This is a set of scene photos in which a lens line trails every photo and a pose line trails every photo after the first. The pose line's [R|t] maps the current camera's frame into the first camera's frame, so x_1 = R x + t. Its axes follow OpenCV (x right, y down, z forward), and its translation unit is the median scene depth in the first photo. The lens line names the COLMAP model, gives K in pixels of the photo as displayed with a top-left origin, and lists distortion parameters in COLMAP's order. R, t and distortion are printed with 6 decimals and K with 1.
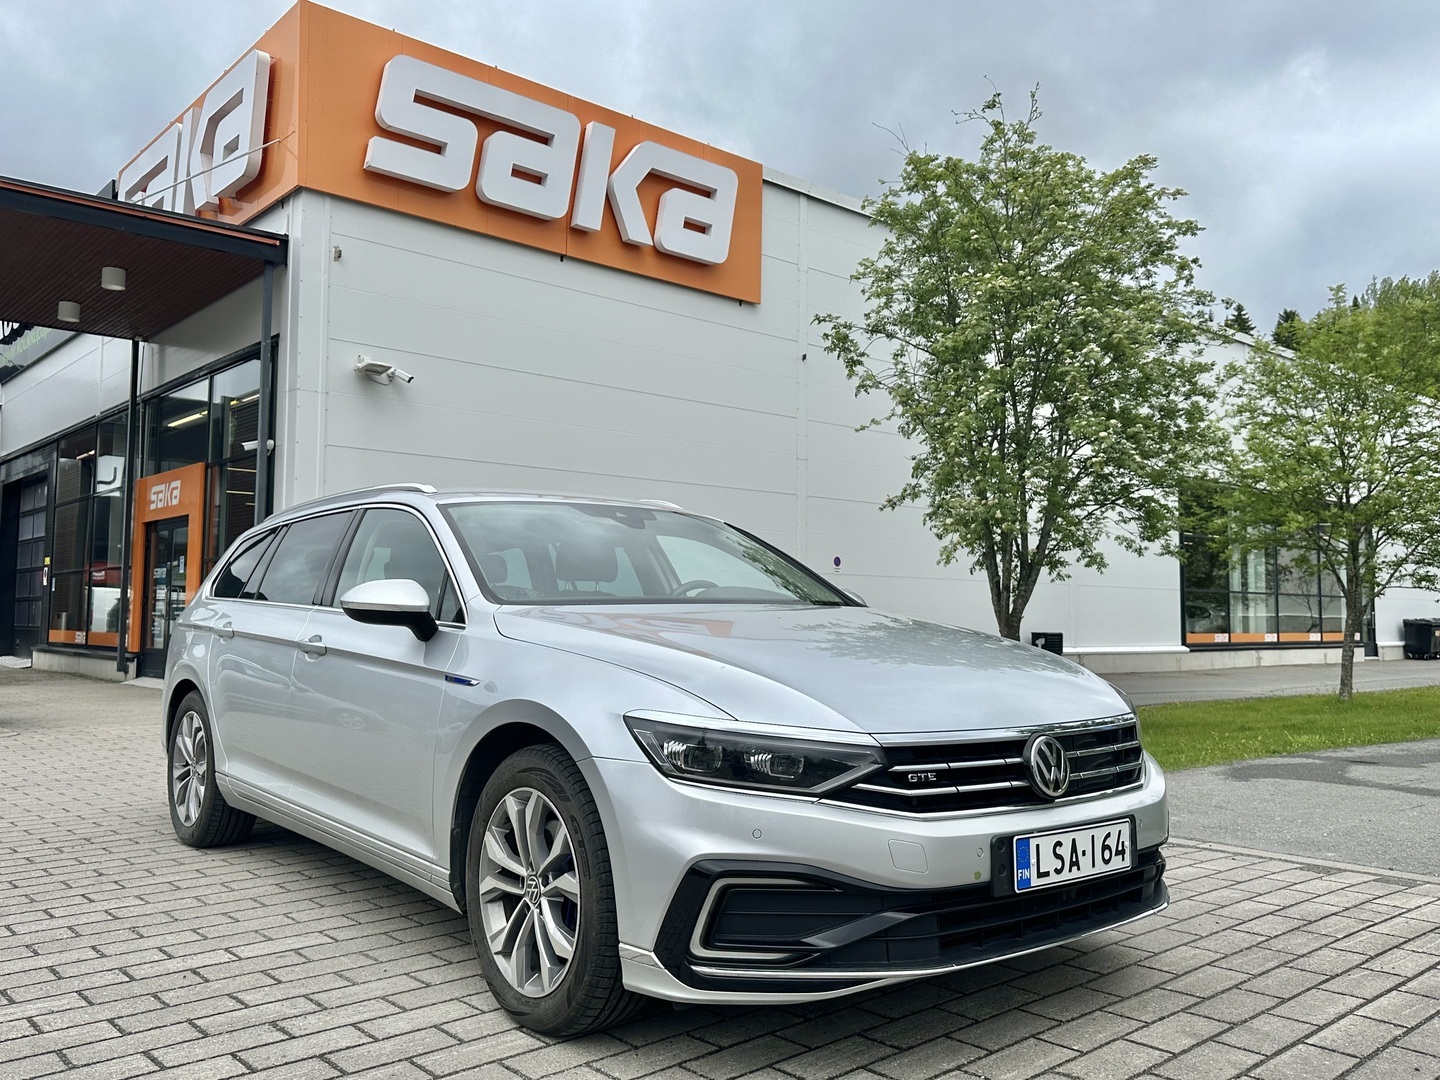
lens RADIAL K [[1185.0, 0, 720.0], [0, 1185.0, 540.0], [0, 0, 1]] dist [-0.005187, 0.002587]
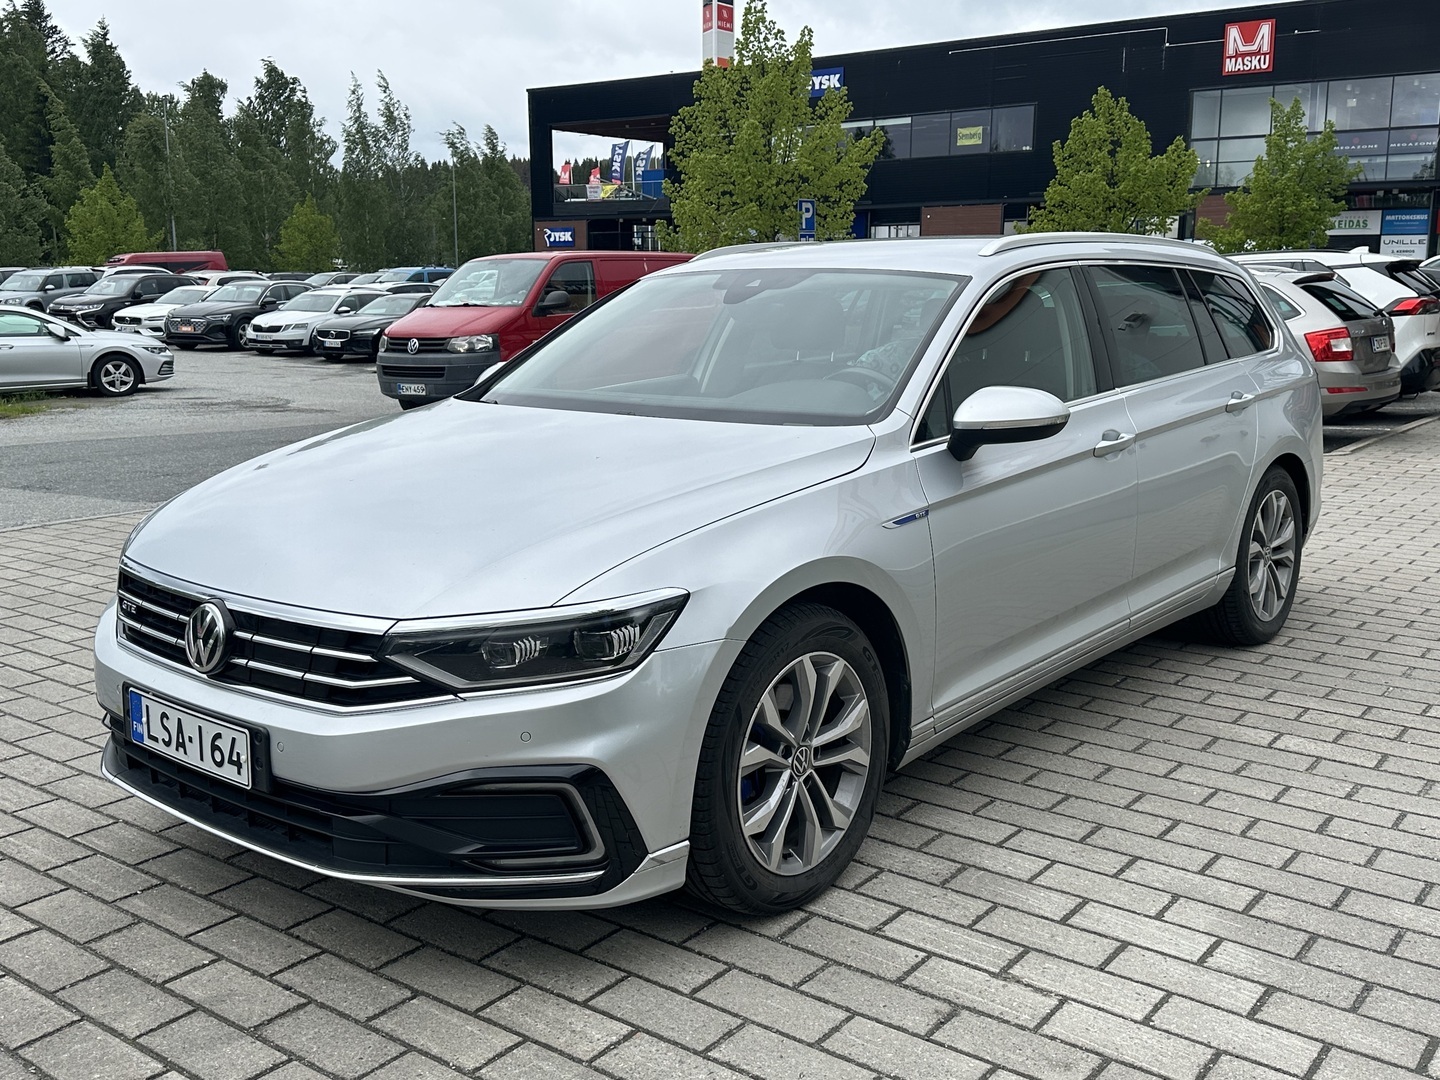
lens RADIAL K [[1388.2, 0, 720.0], [0, 1388.2, 540.0], [0, 0, 1]] dist [0.003509, 0.006185]
pose [[0.187123, 0.165814, -0.968241, 1.254610], [0.077704, 0.980064, 0.182856, -0.035261], [0.979259, -0.109452, 0.170508, 1.136462]]
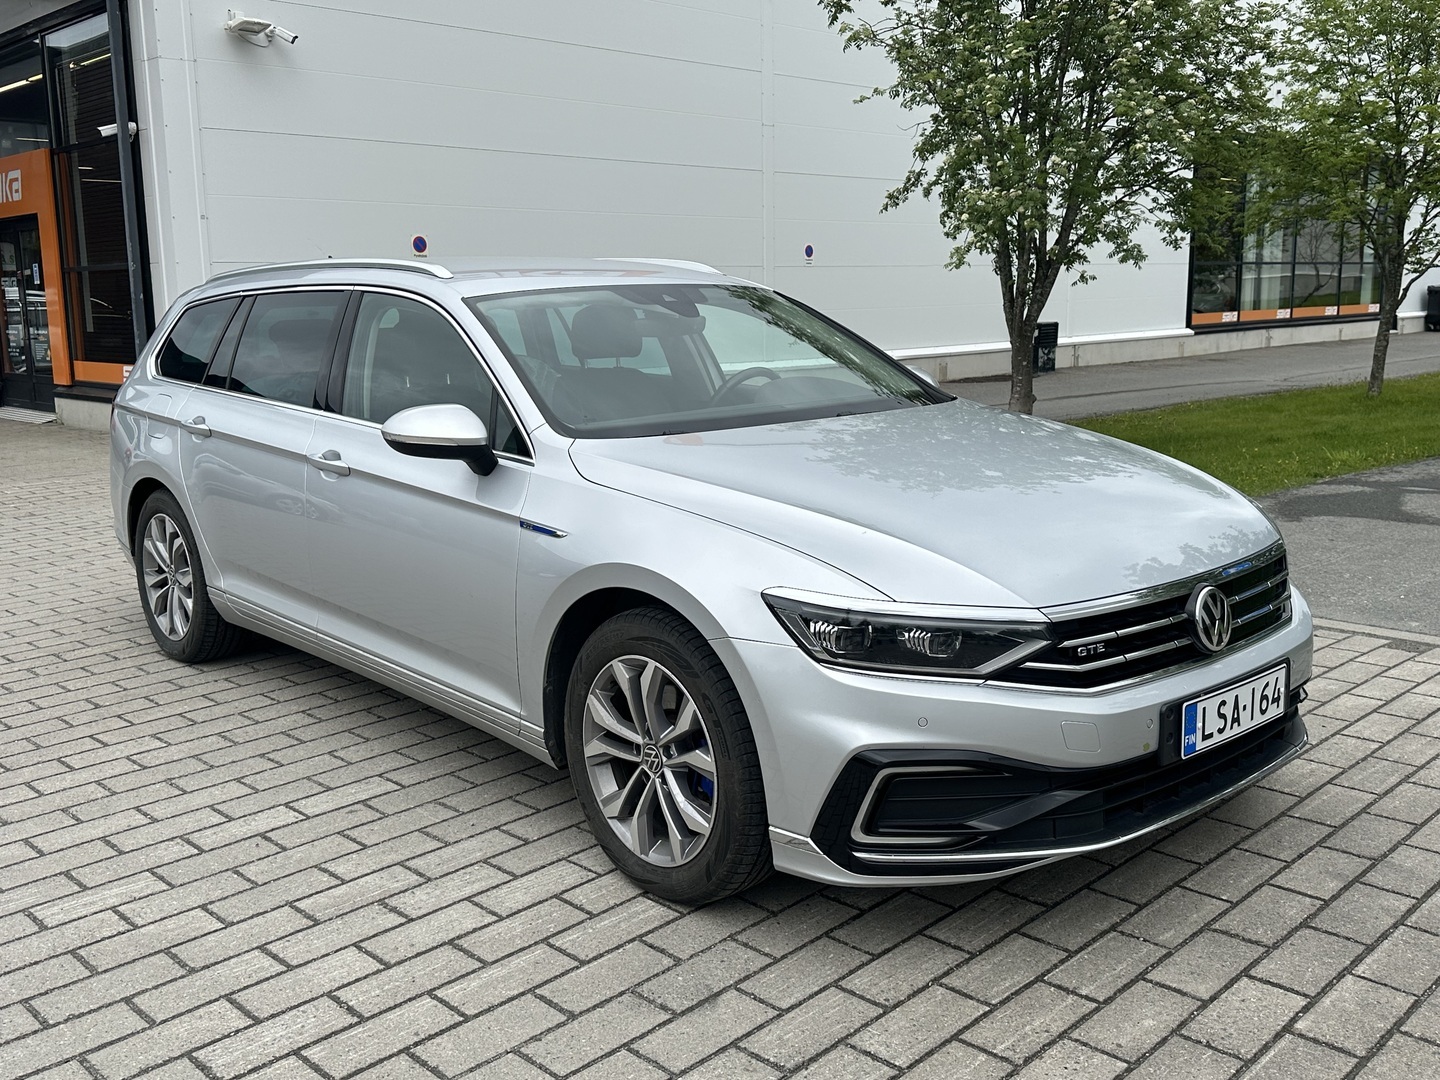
lens RADIAL K [[1316.5, 0, 721.2], [0, 1316.5, 569.9], [0, 0, 1]] dist [0.144770, -0.306541]
pose [[0.998279, -0.036774, 0.045685, -0.142354], [0.023357, 0.963837, 0.265466, -0.124285], [-0.053796, -0.263942, 0.963037, 0.024129]]
